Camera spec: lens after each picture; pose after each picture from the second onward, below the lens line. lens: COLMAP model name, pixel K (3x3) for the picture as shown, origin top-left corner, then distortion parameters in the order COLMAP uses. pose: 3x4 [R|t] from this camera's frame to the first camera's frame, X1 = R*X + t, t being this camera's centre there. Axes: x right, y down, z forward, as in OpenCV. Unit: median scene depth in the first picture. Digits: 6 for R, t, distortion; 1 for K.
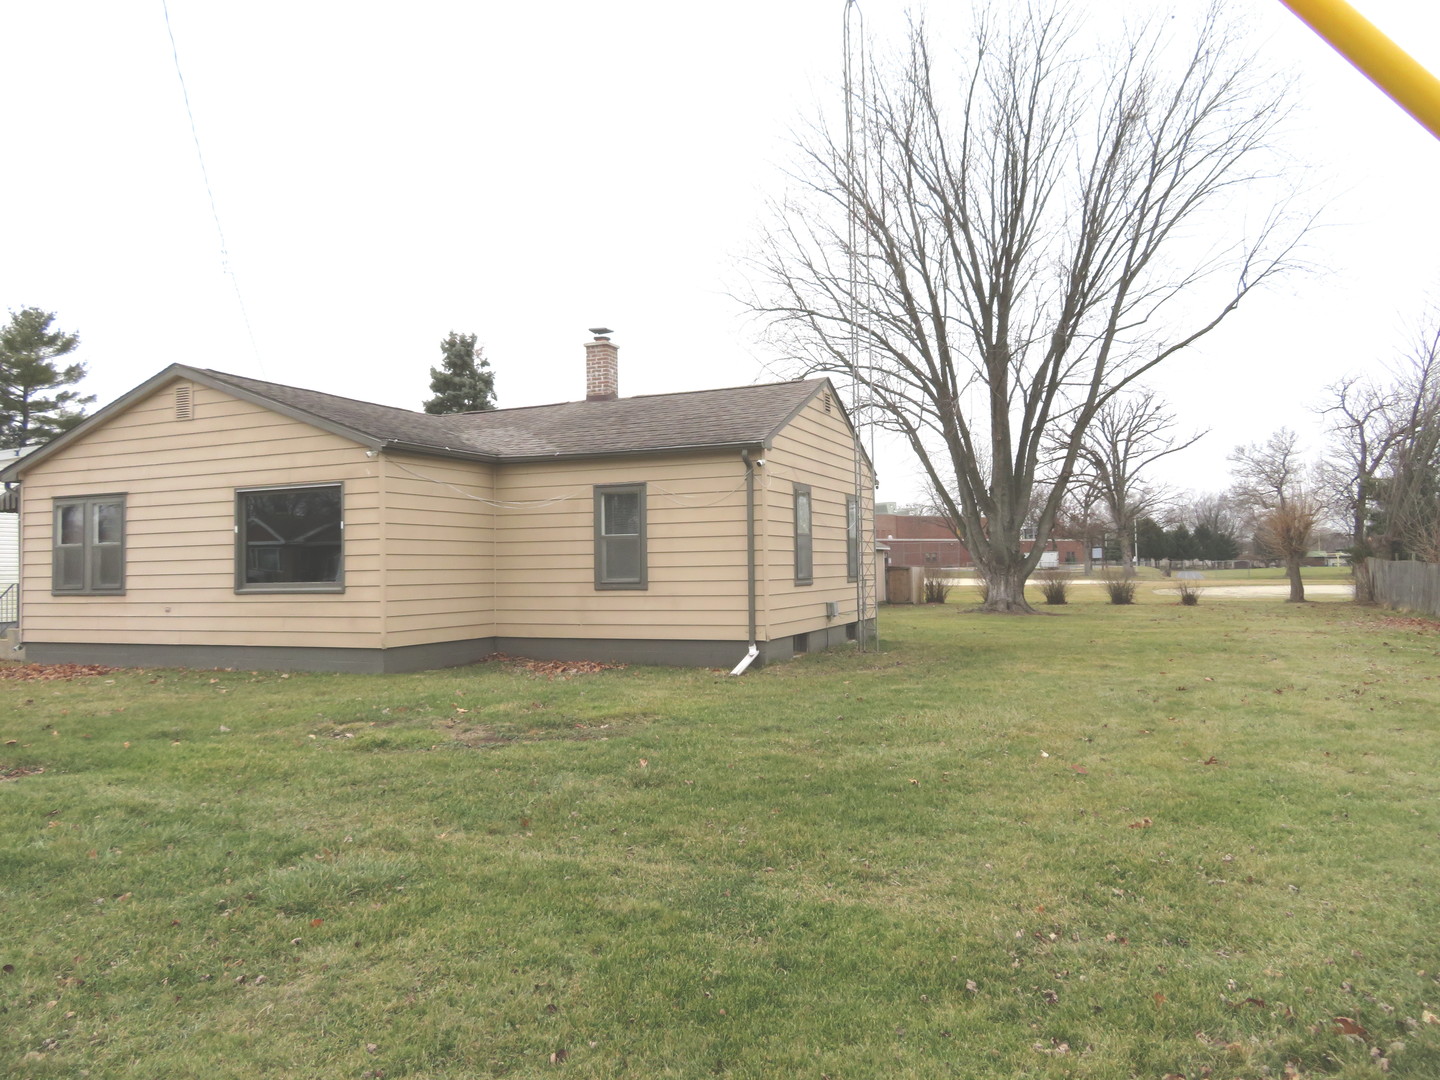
lens RADIAL K [[1022.7, 0, 708.1], [0, 1022.7, 535.5], [0, 0, 1]] dist [0.007676, 0.008191]
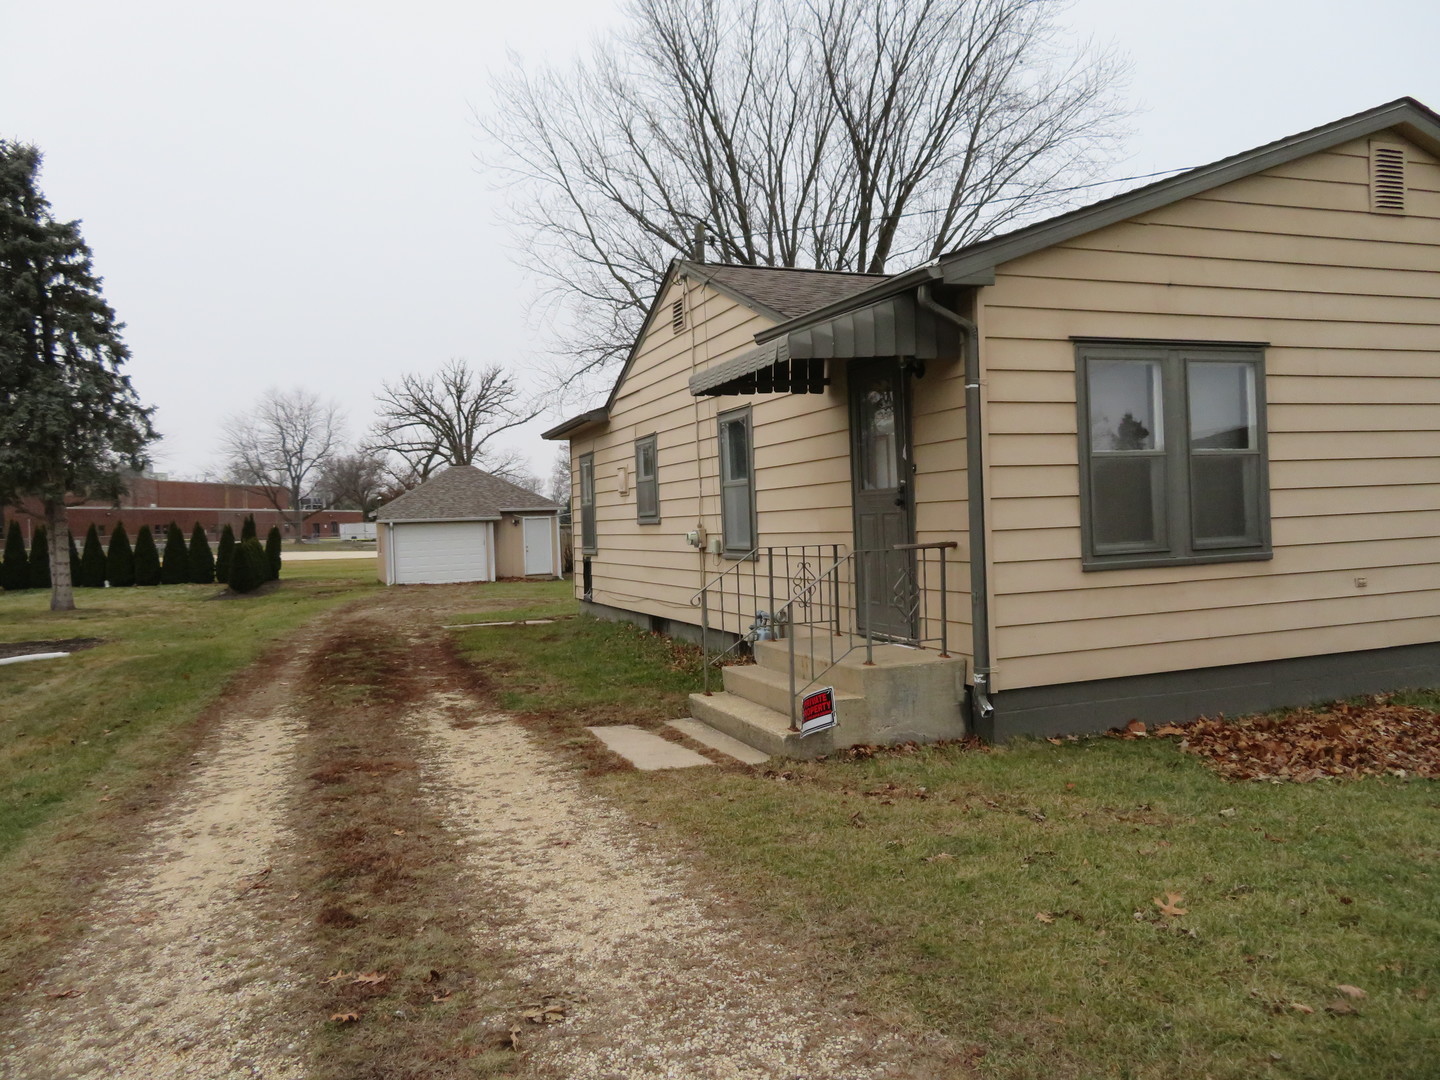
lens RADIAL K [[1022.7, 0, 722.7], [0, 1022.7, 540.9], [0, 0, 1]] dist [0.007676, 0.008191]
pose [[0.715961, -0.023893, 0.697731, -1.122546], [0.002262, 0.999488, 0.031905, 0.034940], [-0.698136, -0.021264, 0.715649, 0.865244]]
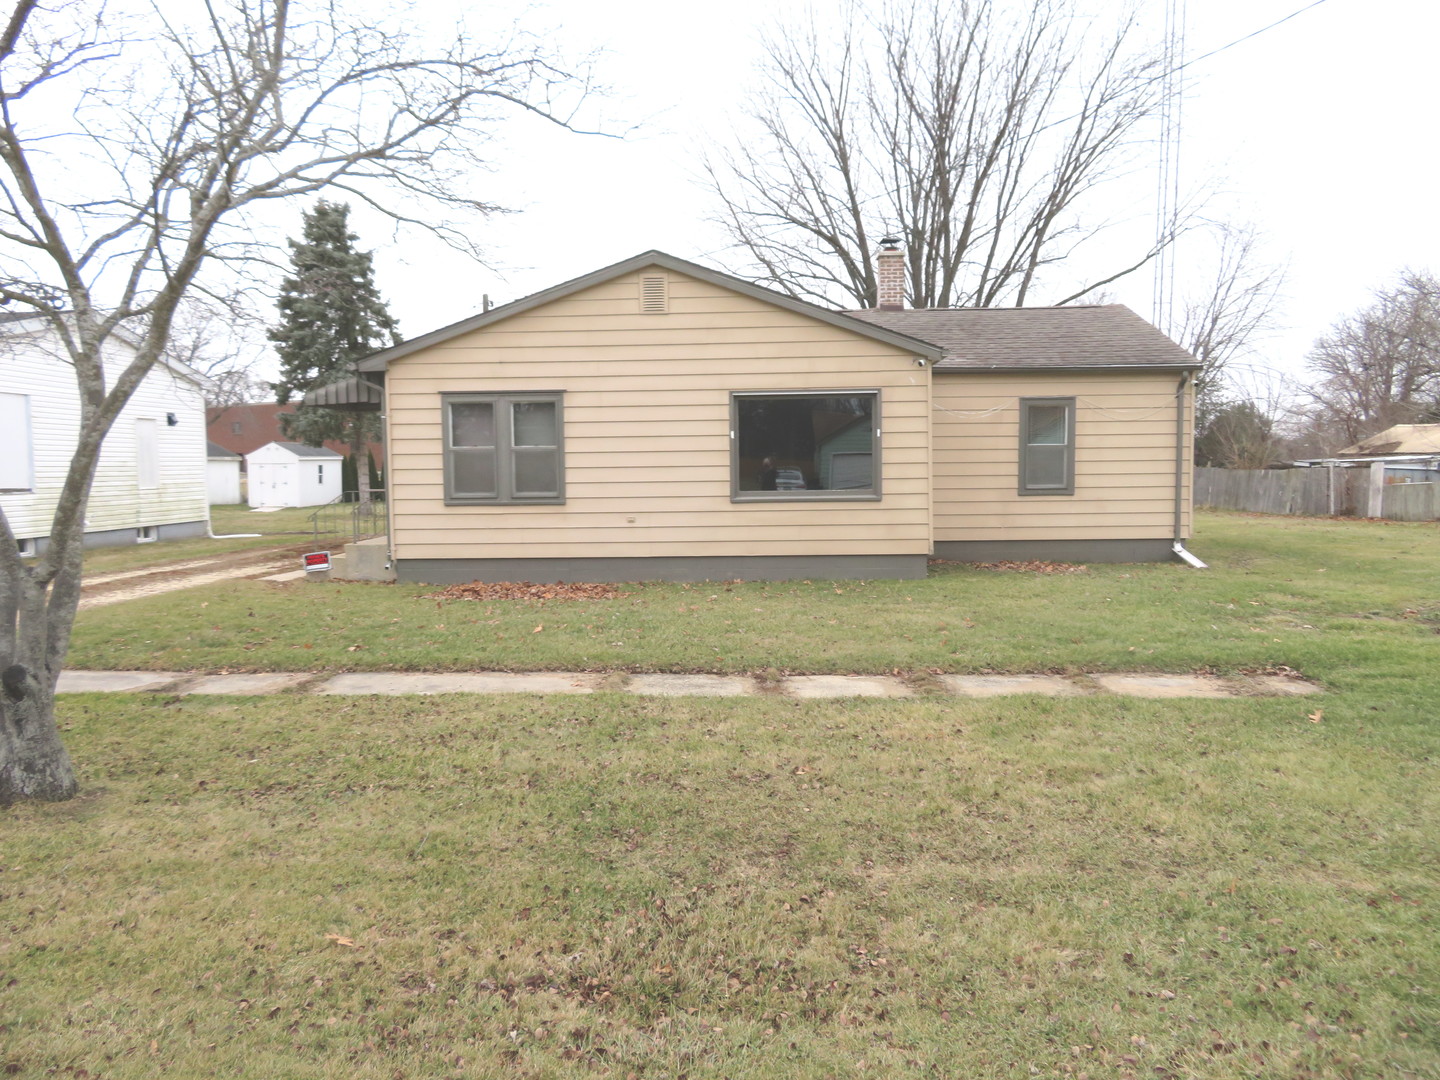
lens RADIAL K [[1022.7, 0, 725.0], [0, 1022.7, 550.3], [0, 0, 1]] dist [0.007676, 0.008191]
pose [[0.931181, -0.025957, 0.363632, -0.794118], [-0.014635, 0.993996, 0.108432, -0.001955], [-0.364263, -0.106292, 0.925210, 0.105883]]
